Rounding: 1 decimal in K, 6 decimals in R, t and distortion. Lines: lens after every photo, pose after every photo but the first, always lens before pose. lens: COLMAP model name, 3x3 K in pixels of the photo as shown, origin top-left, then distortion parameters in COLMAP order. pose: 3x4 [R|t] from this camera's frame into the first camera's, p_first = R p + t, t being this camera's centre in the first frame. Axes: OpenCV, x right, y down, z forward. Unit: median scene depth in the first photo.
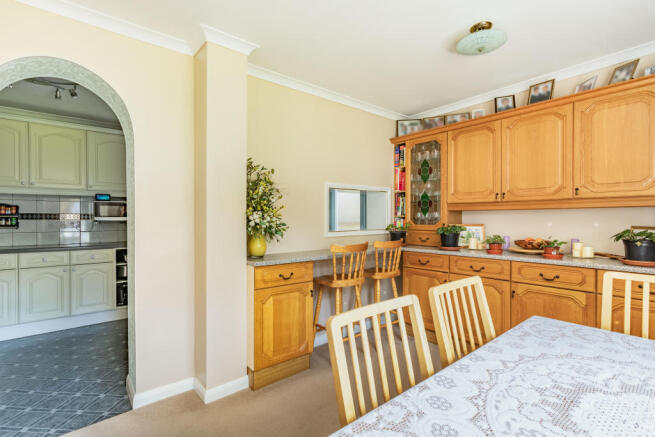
lens RADIAL K [[312.1, 0, 325.3], [0, 312.1, 220.7], [0, 0, 1]] dist [0.013740, -0.000892]
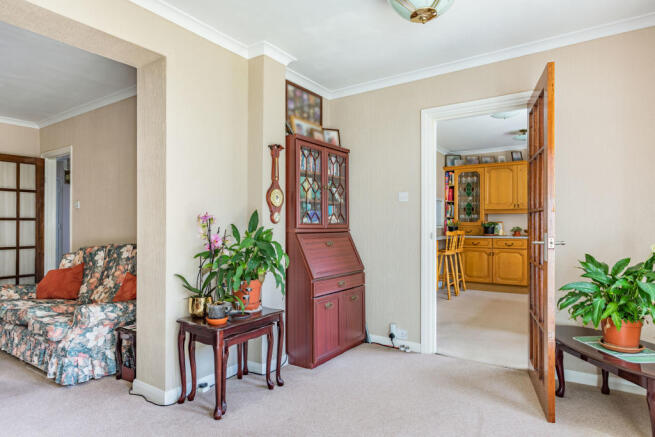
lens RADIAL K [[385.3, 0, 326.2], [0, 385.3, 221.0], [0, 0, 1]] dist [0.000793, 0.001417]
pose [[0.958519, 0.003278, 0.285010, -1.014884], [0.001288, 0.999874, -0.015832, 0.039139], [-0.285026, 0.015543, 0.958394, -0.748814]]
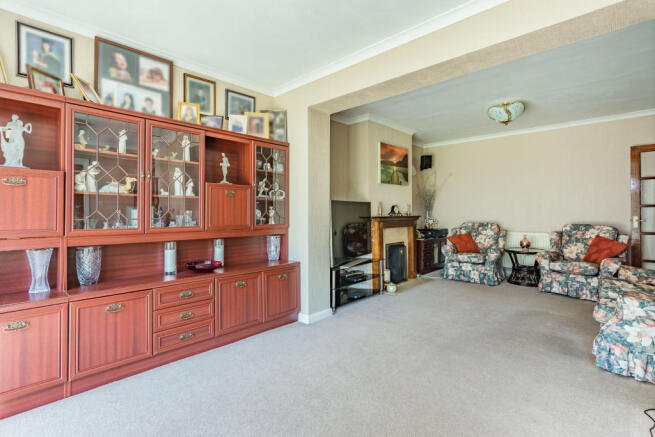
lens RADIAL K [[312.1, 0, 316.5], [0, 312.1, 209.2], [0, 0, 1]] dist [0.013740, -0.000892]
pose [[0.144107, -0.007553, -0.989533, -0.696371], [-0.006115, 0.999945, -0.008523, 0.039555], [0.989543, 0.007279, 0.144053, -0.501085]]
